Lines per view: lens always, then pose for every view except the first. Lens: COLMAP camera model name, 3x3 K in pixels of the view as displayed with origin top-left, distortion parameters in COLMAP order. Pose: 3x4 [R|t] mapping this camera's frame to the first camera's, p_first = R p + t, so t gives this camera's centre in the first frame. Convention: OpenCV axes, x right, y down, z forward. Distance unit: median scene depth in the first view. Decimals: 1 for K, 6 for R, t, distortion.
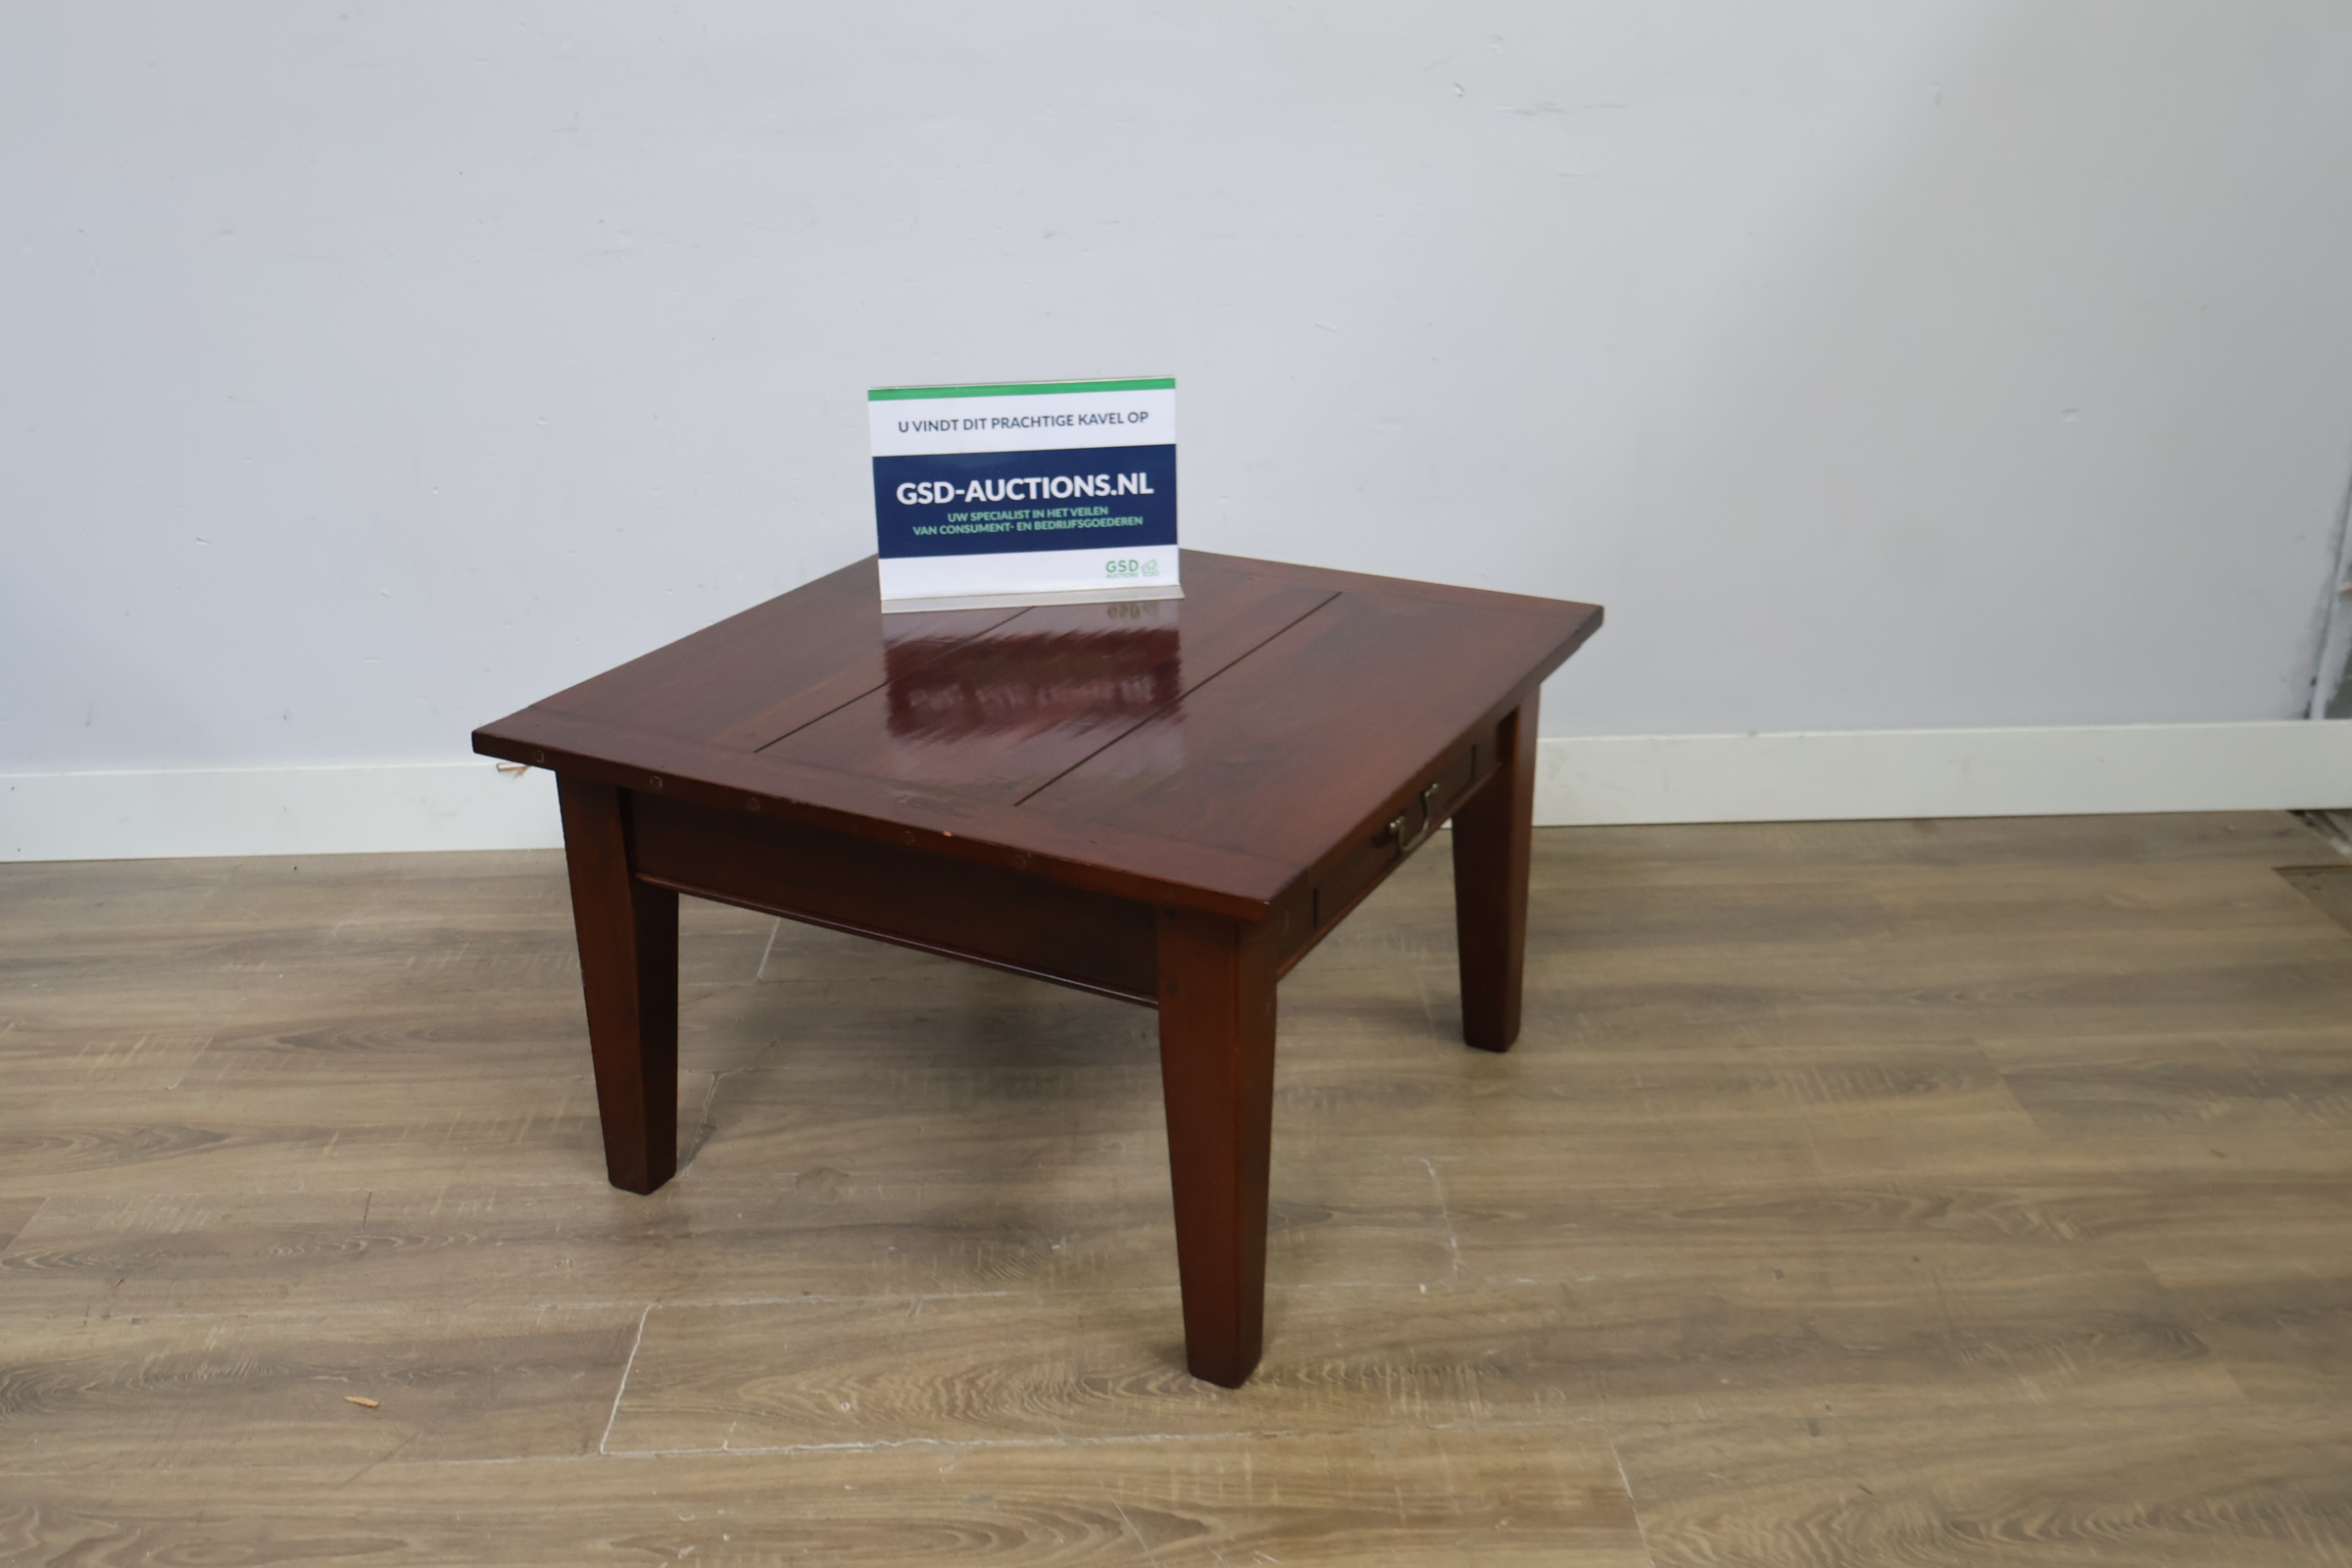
lens RADIAL K [[2197.8, 0, 1174.3], [0, 2197.8, 763.9], [0, 0, 1]] dist [-0.002587, 0.000000]
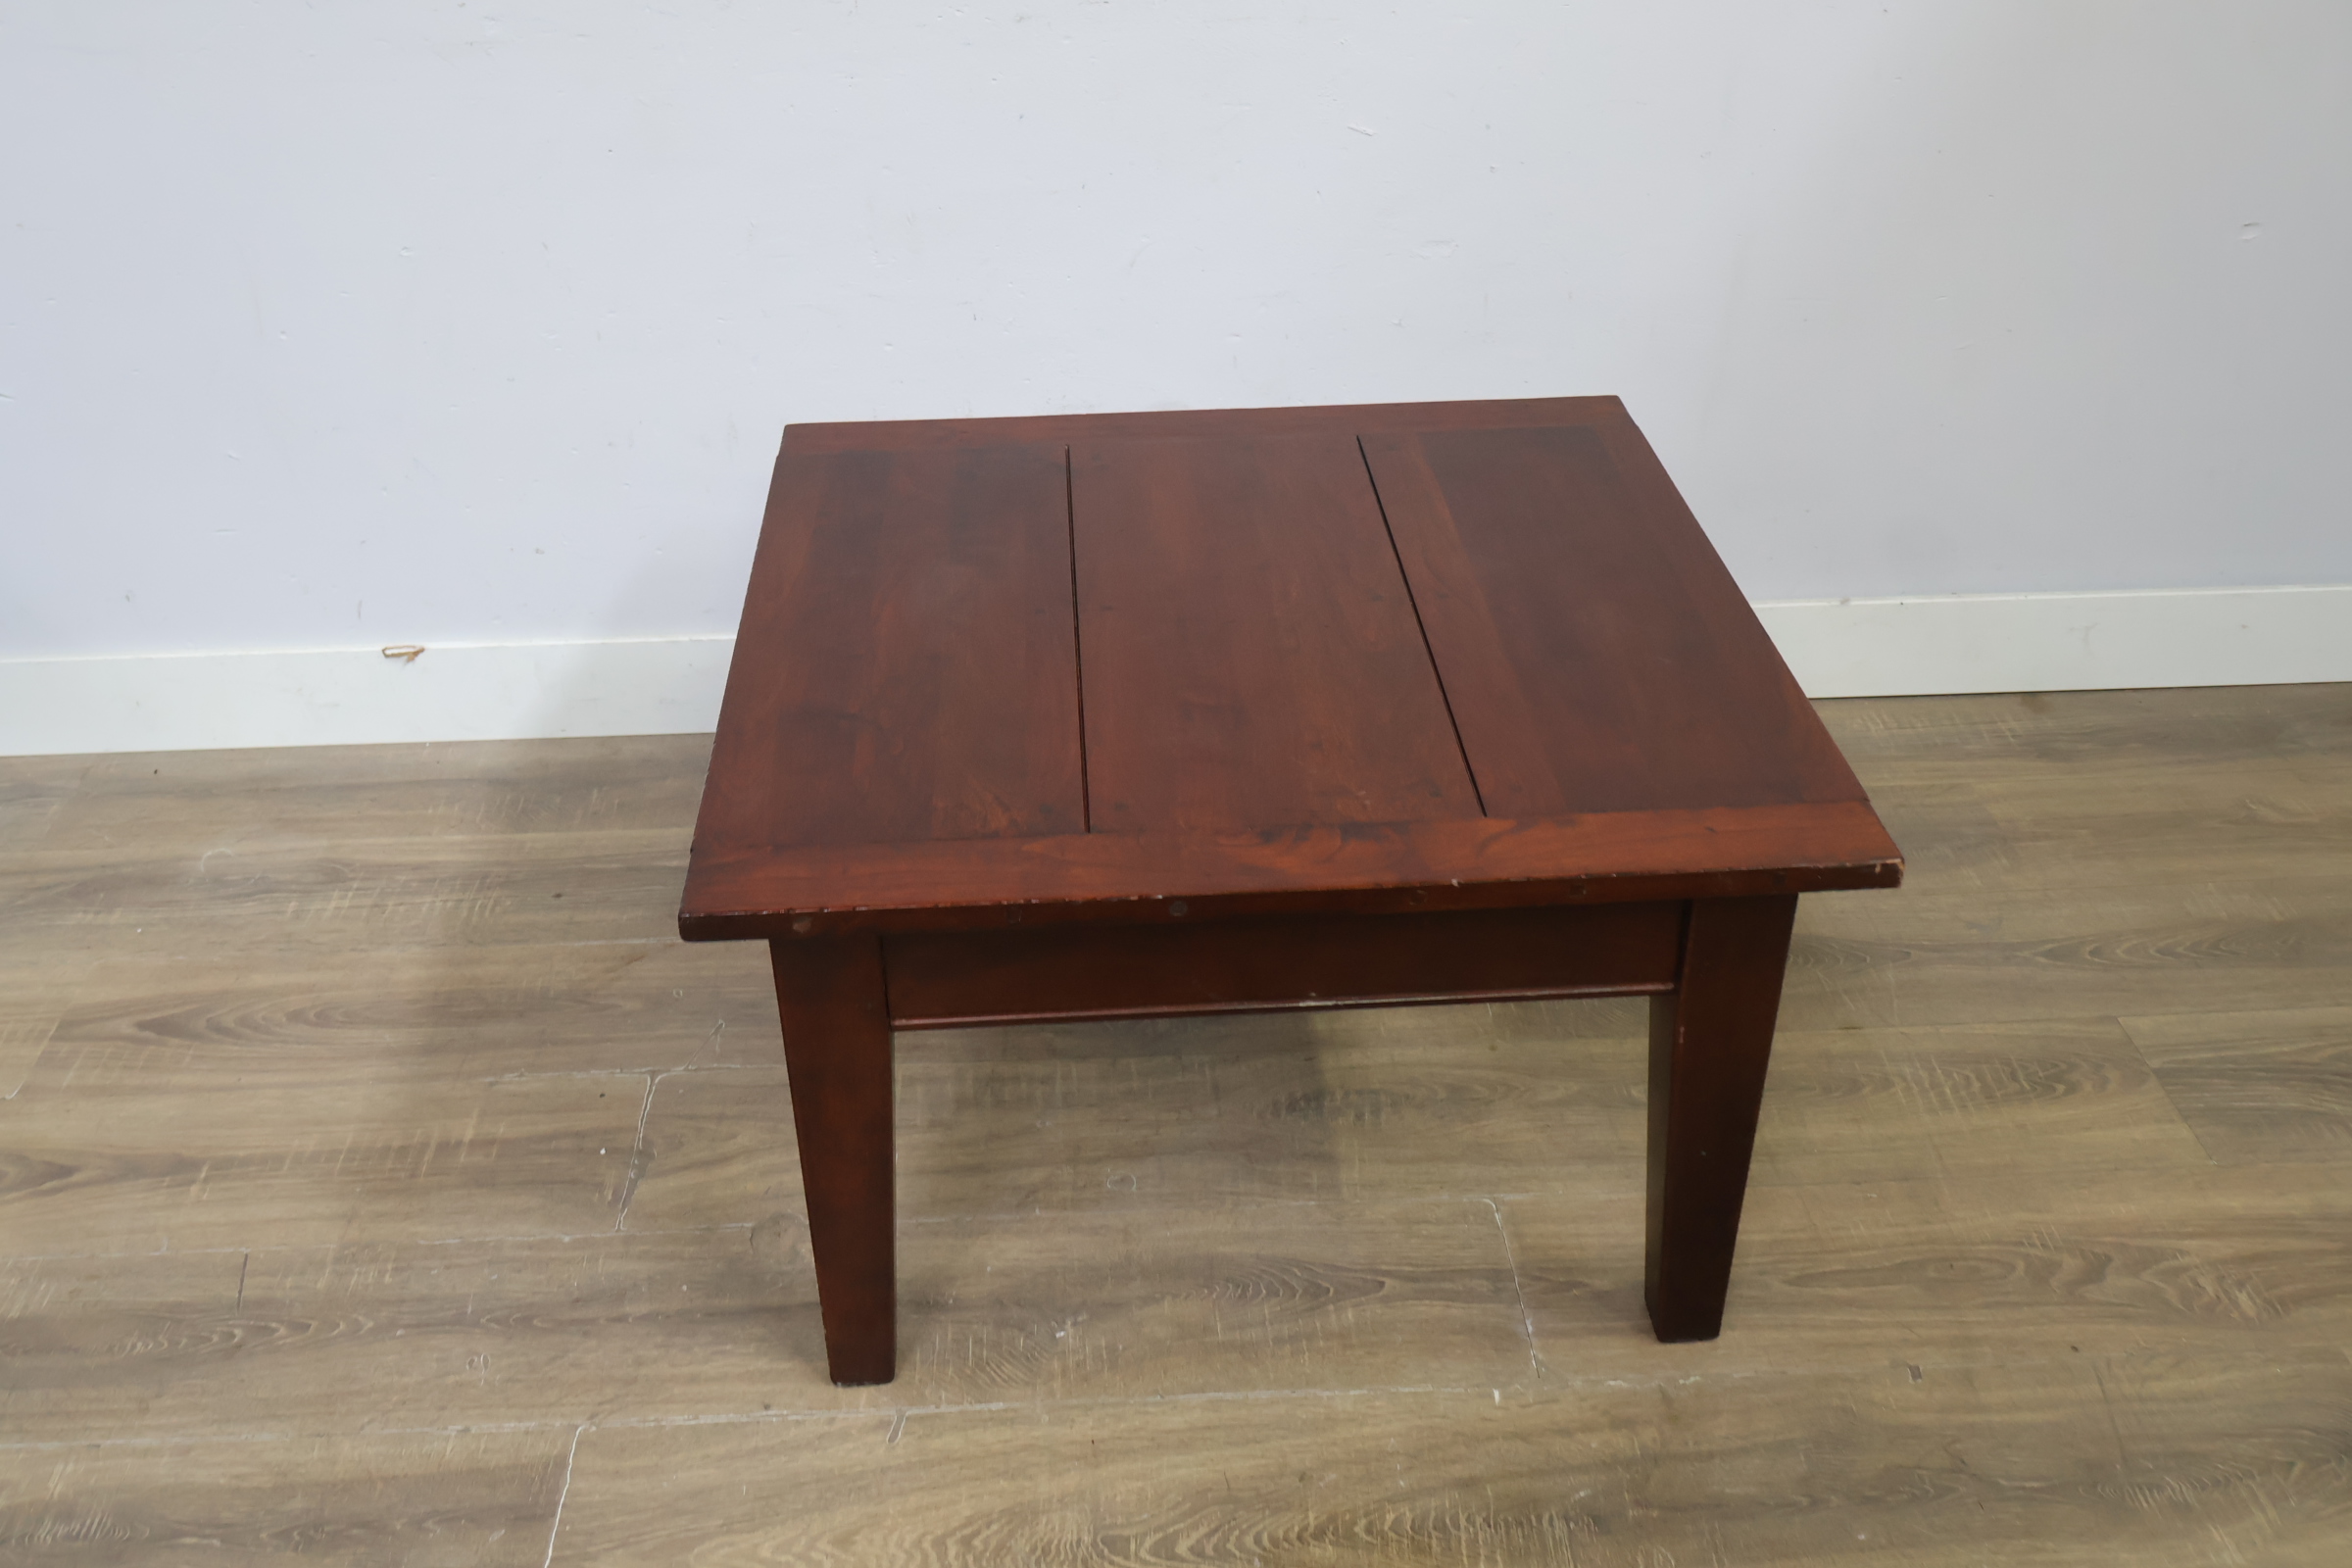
lens RADIAL K [[2197.8, 0, 1161.2], [0, 2197.8, 767.8], [0, 0, 1]] dist [-0.002587, 0.000000]
pose [[0.999870, -0.006908, 0.014562, -0.027346], [0.004276, 0.984809, 0.173591, -0.150204], [-0.015540, -0.173506, 0.984710, 0.215868]]
